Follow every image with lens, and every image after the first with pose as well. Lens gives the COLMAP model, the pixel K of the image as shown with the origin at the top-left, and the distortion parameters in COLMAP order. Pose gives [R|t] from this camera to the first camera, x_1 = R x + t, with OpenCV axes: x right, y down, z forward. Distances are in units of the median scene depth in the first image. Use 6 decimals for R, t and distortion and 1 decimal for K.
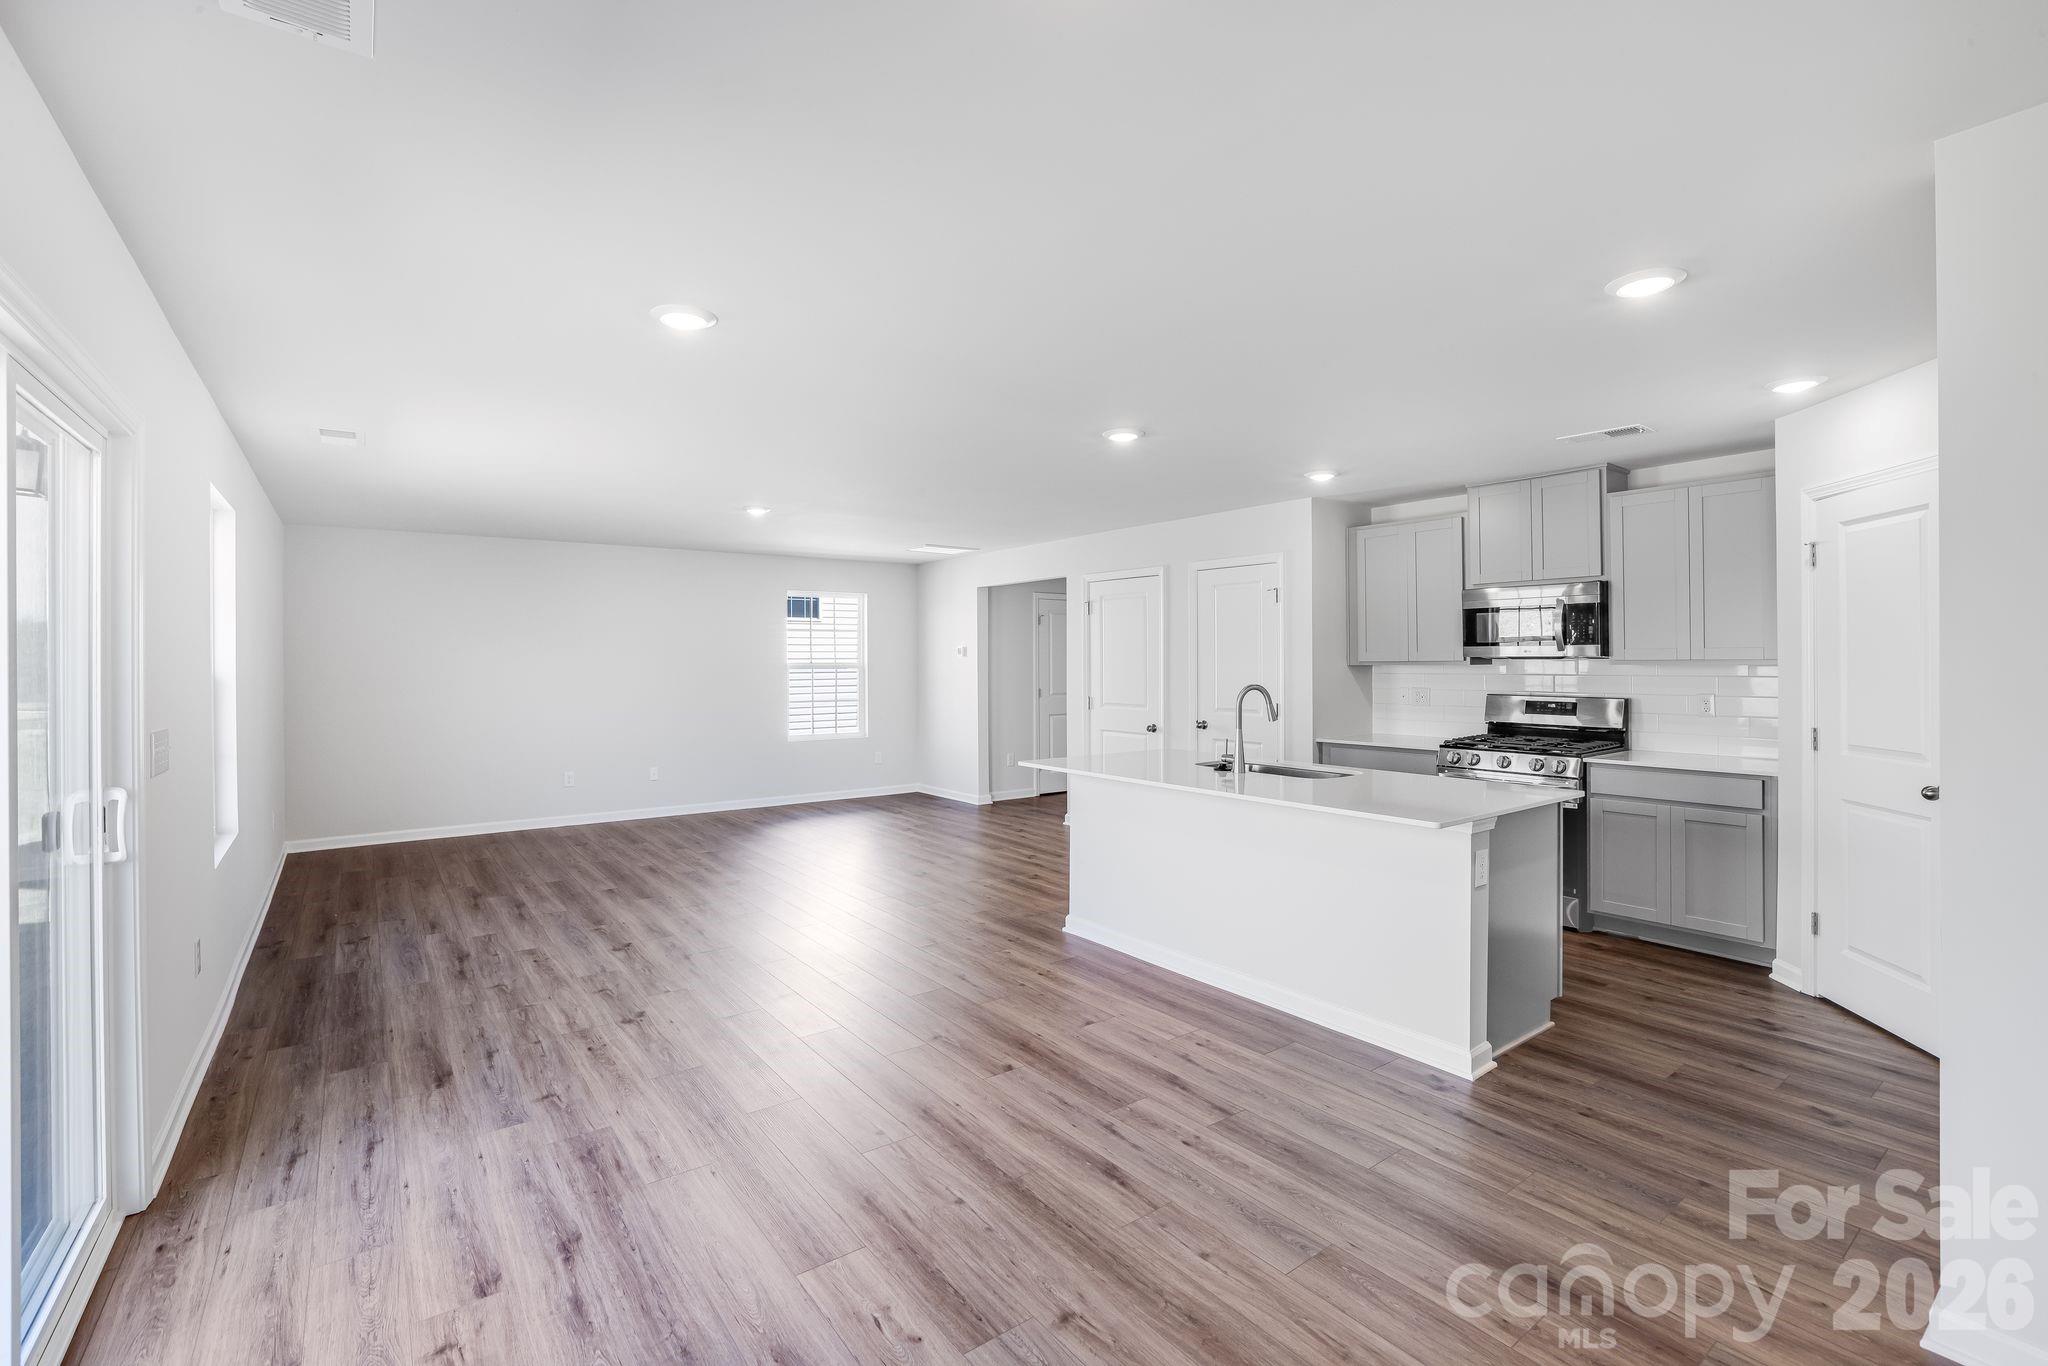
lens RADIAL K [[913.9, 0, 1009.9], [0, 913.9, 659.1], [0, 0, 1]] dist [-0.038134, 0.001039]
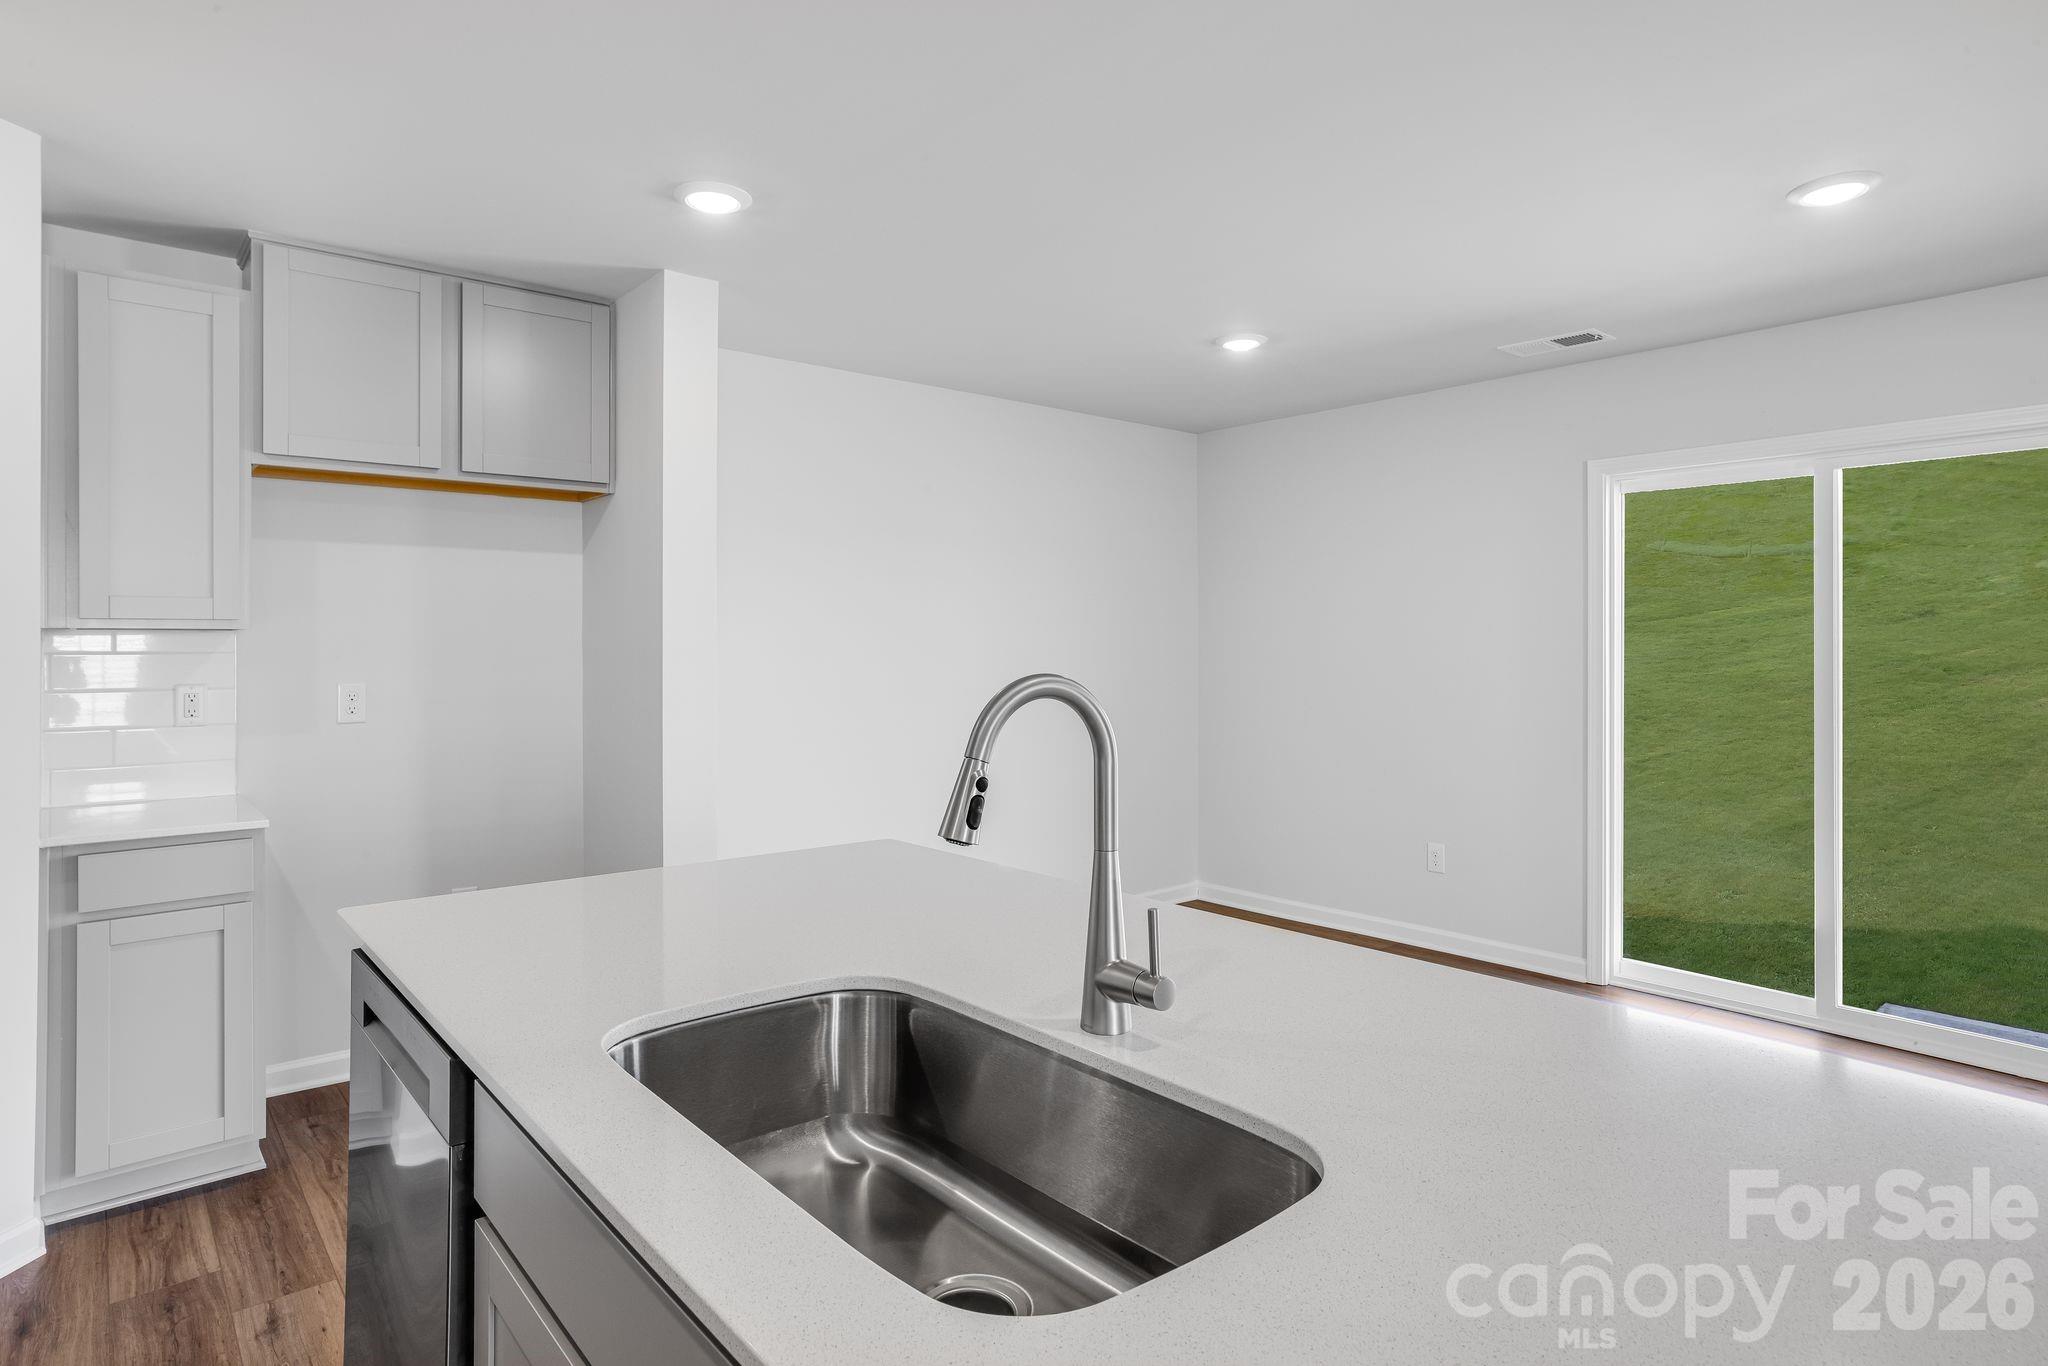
lens RADIAL K [[1122.6, 0, 1020.6], [0, 1122.6, 637.6], [0, 0, 1]] dist [-0.038044, 0.030309]
pose [[-0.997495, 0.007481, -0.070335, 0.234931], [0.008119, 0.999928, -0.008795, 0.016765], [0.070264, -0.009344, -0.997485, 1.037436]]
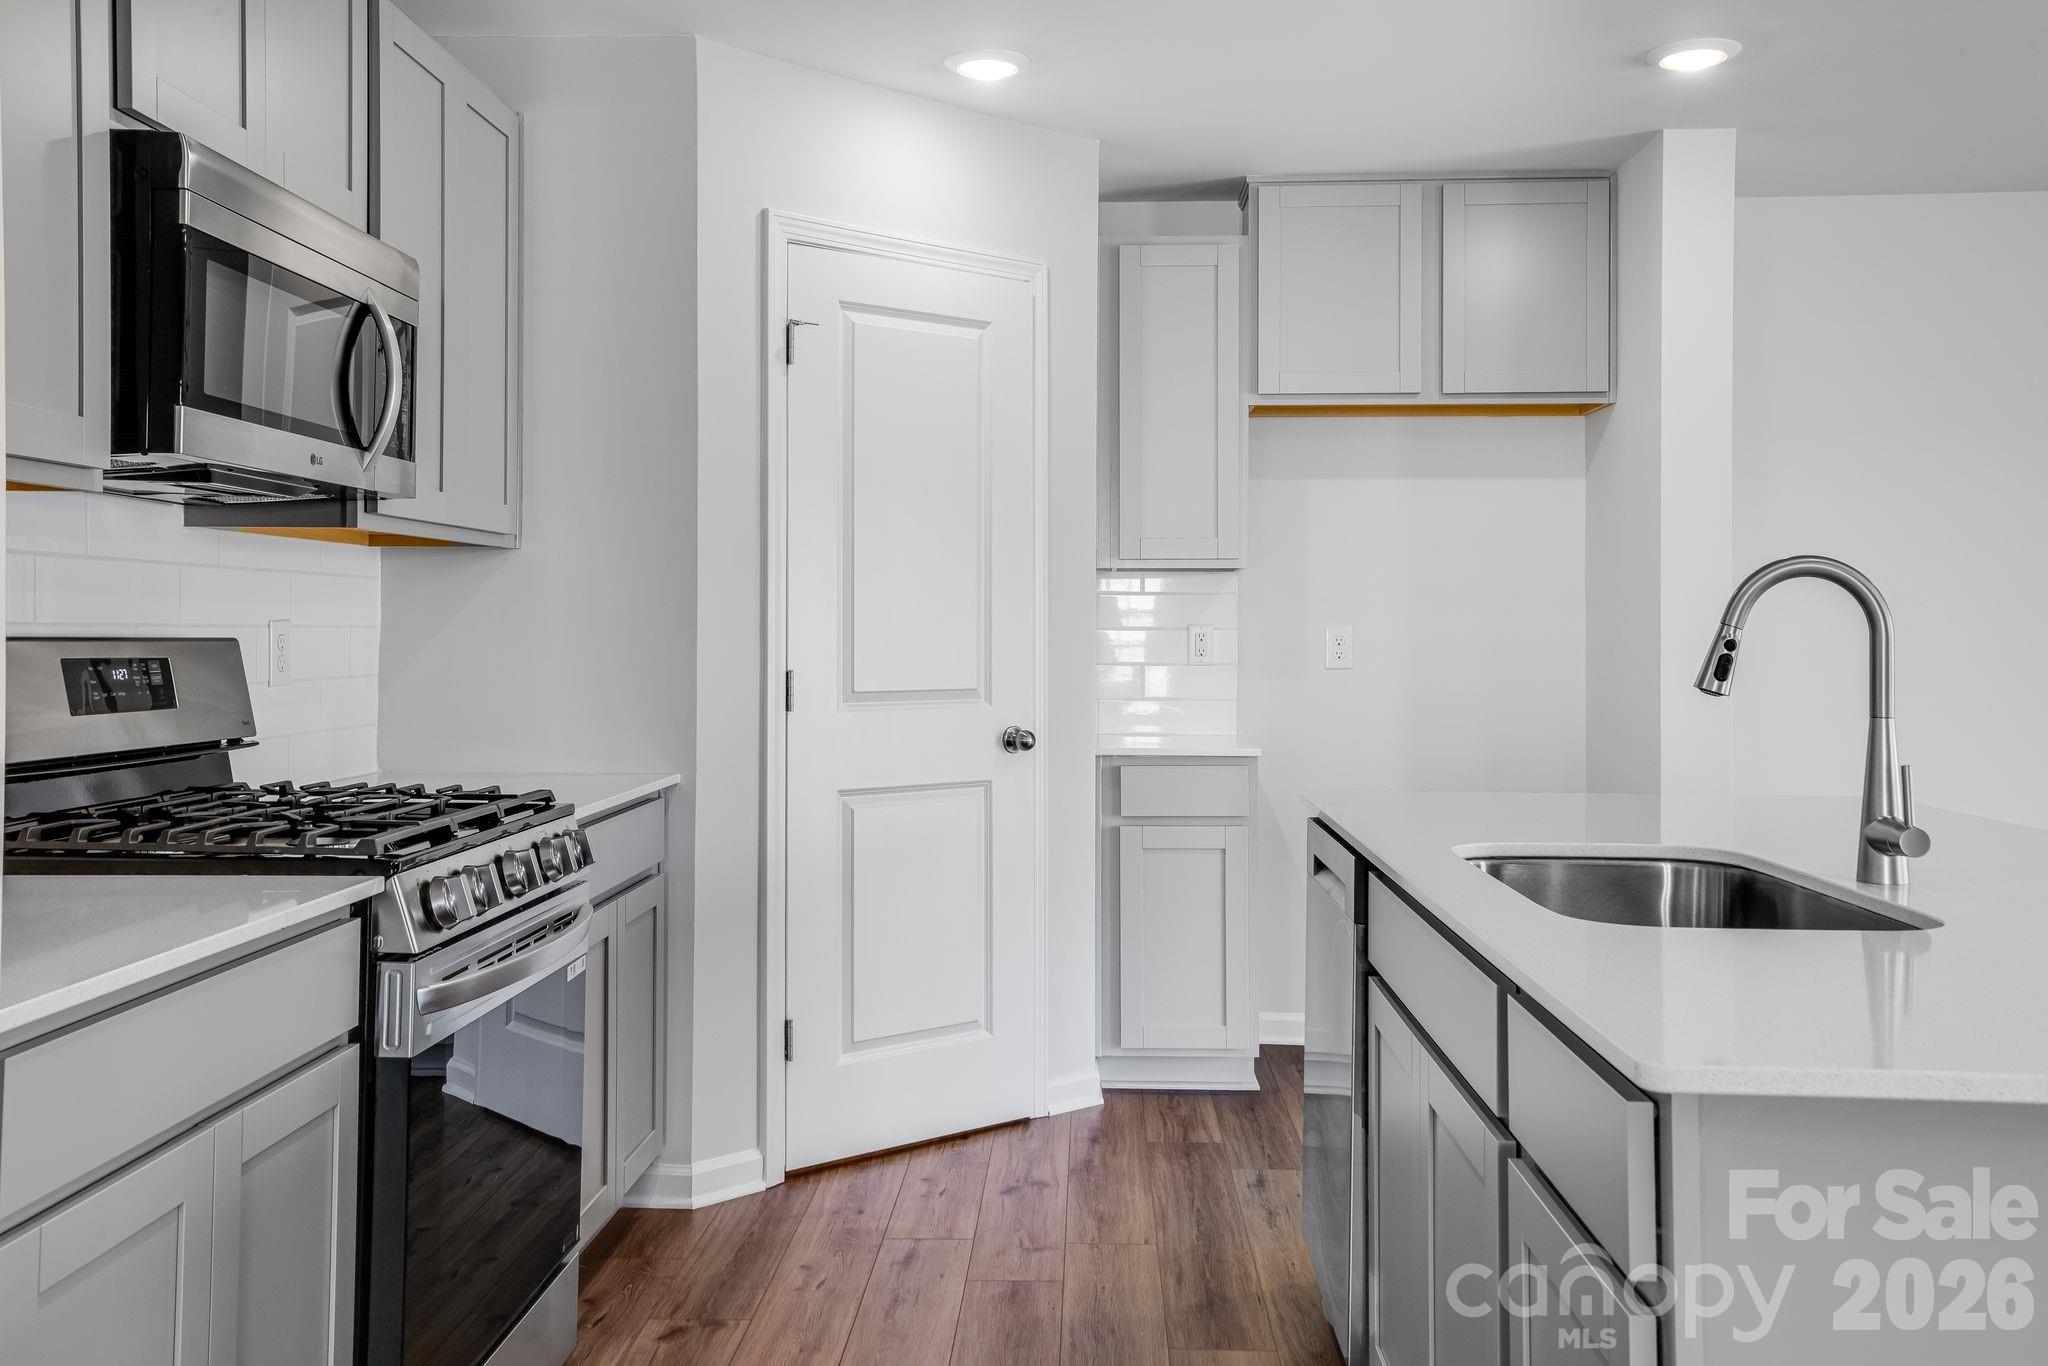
lens RADIAL K [[1801.0, 0, 1021.6], [0, 1801.0, 620.8], [0, 0, 1]] dist [0.048324, 0.003137]
pose [[-0.782191, 0.006626, 0.623003, 0.089818], [0.000192, 0.999946, -0.010394, 0.042422], [-0.623039, -0.008010, -0.782150, 1.259779]]
